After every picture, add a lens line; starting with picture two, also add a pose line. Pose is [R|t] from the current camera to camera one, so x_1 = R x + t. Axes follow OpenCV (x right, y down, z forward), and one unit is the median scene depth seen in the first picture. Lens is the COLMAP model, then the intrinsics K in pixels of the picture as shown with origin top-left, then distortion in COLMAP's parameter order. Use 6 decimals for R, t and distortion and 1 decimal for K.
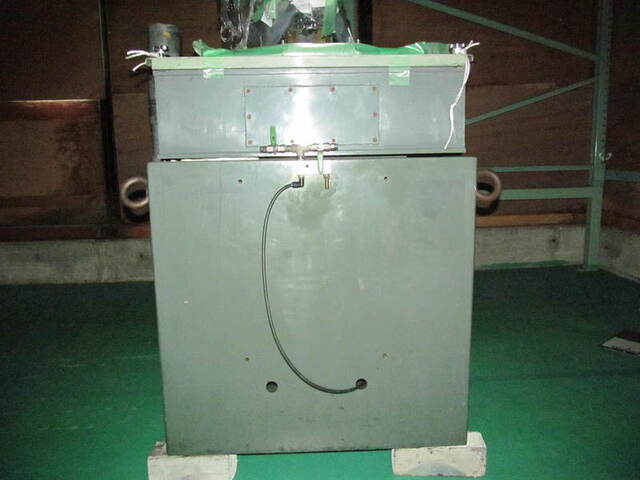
lens RADIAL K [[536.6, 0, 319.3], [0, 536.6, 241.2], [0, 0, 1]] dist [-0.045502, 0.026421]
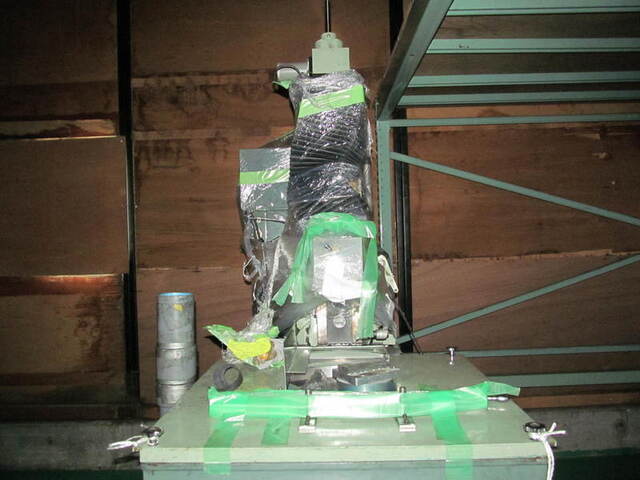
lens RADIAL K [[536.6, 0, 320.1], [0, 536.6, 241.2], [0, 0, 1]] dist [-0.045502, 0.026421]
pose [[0.998010, -0.005626, -0.062812, 0.000511], [-0.003842, 0.988737, -0.149614, -0.179844], [0.062946, 0.149557, 0.986747, 0.066154]]
